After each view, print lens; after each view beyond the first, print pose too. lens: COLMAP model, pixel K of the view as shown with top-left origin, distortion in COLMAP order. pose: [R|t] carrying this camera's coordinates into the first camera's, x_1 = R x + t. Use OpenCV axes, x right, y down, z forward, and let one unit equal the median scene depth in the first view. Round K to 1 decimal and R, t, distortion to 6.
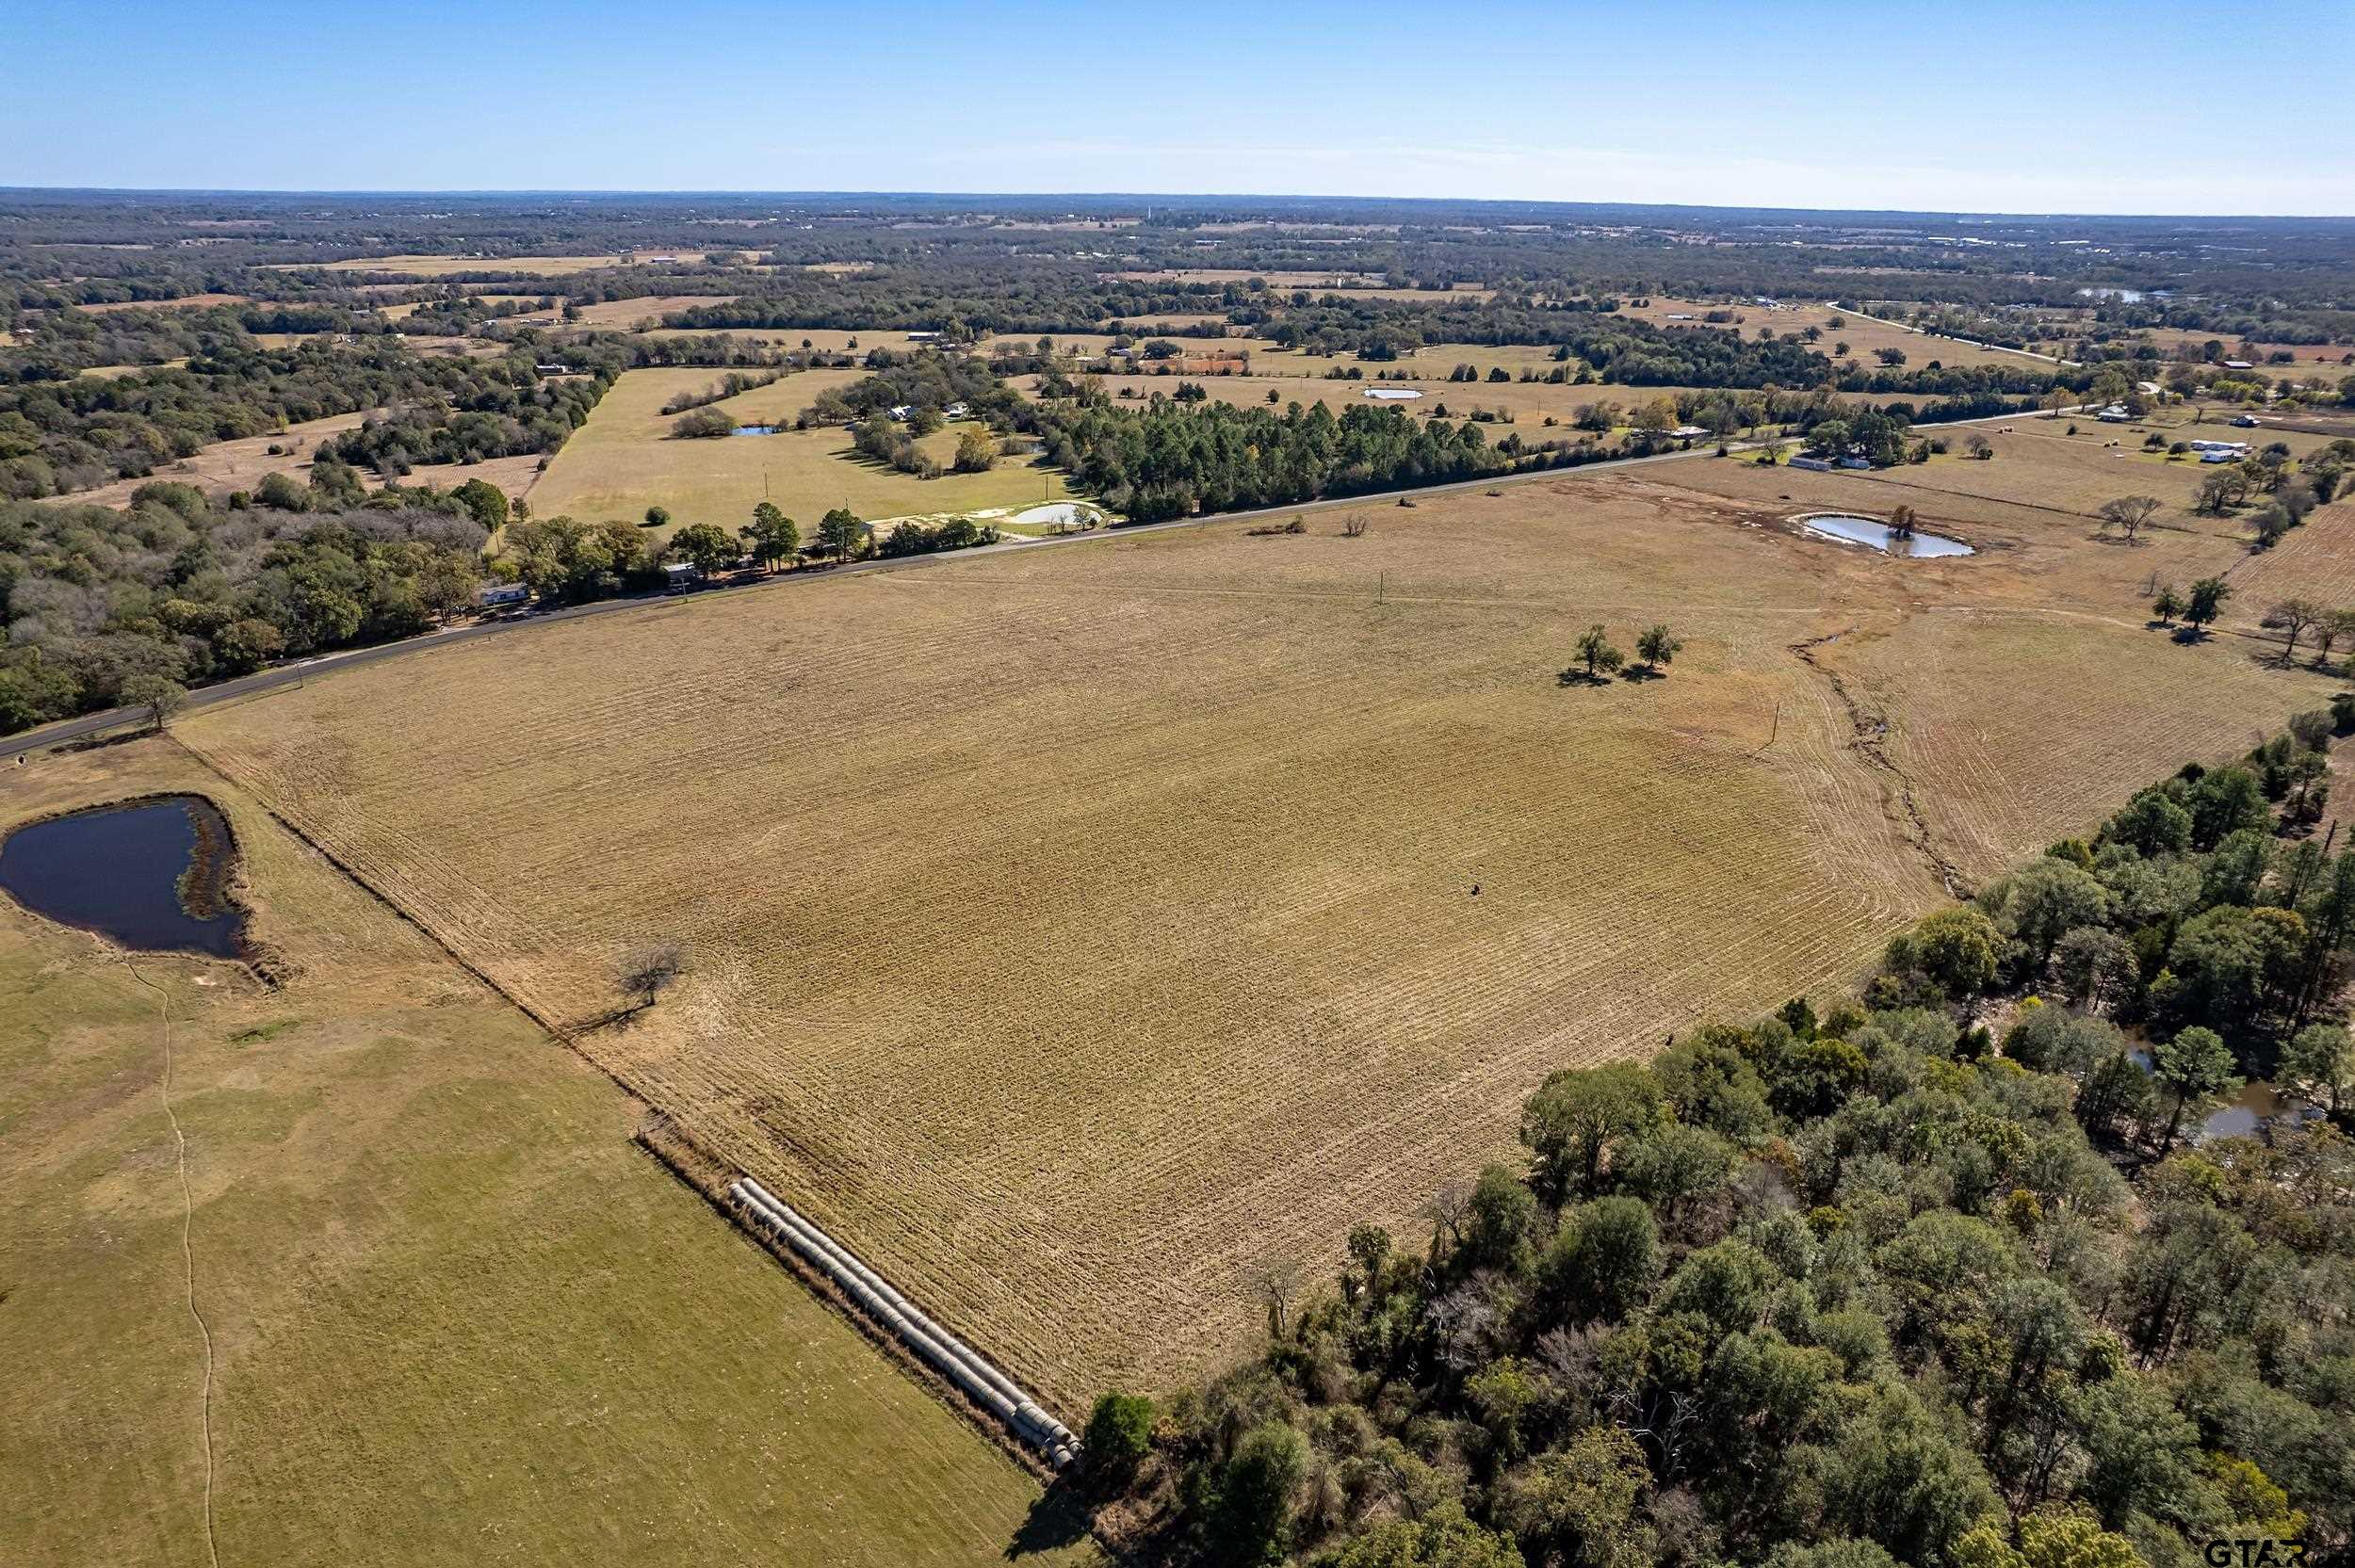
lens RADIAL K [[1521.8, 0, 1184.0], [0, 1521.8, 786.1], [0, 0, 1]] dist [-0.085035, 0.083215]
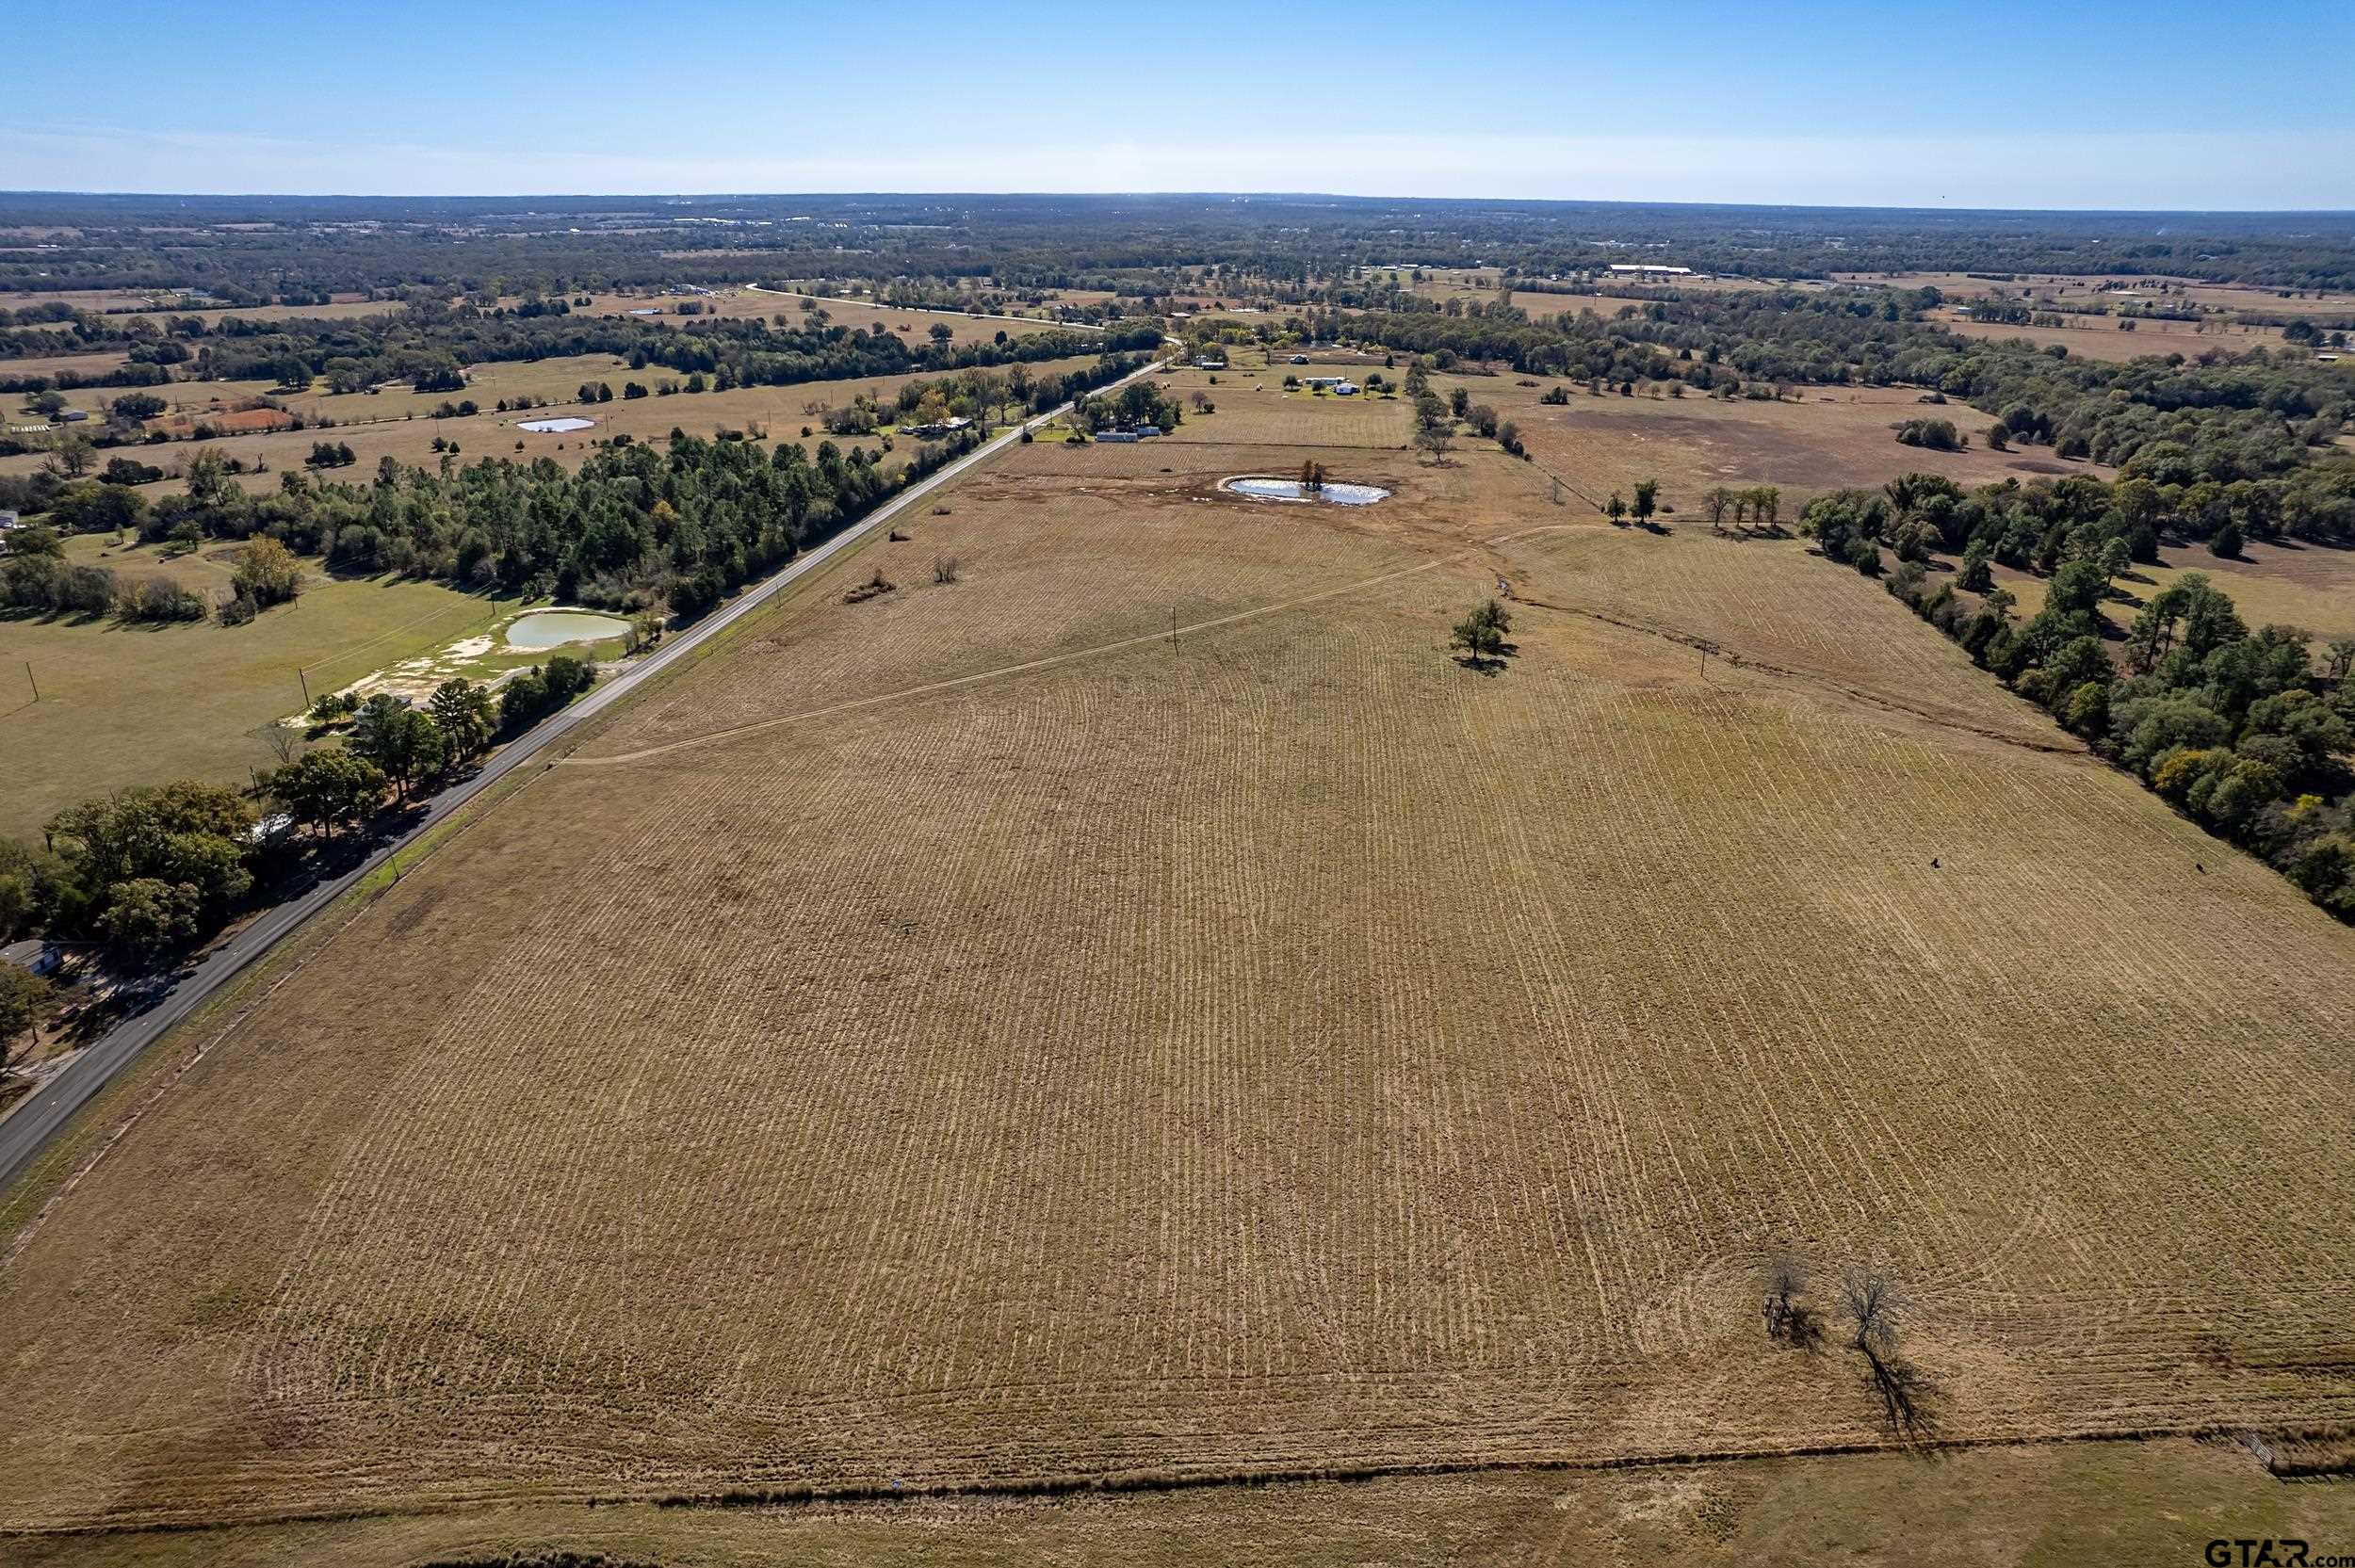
lens RADIAL K [[1521.8, 0, 1184.0], [0, 1521.8, 786.1], [0, 0, 1]] dist [-0.085035, 0.083215]
pose [[0.696499, -0.272297, 0.663885, -0.419735], [0.266999, 0.957114, 0.112452, -0.117711], [-0.666034, 0.098934, 0.739331, 0.286940]]
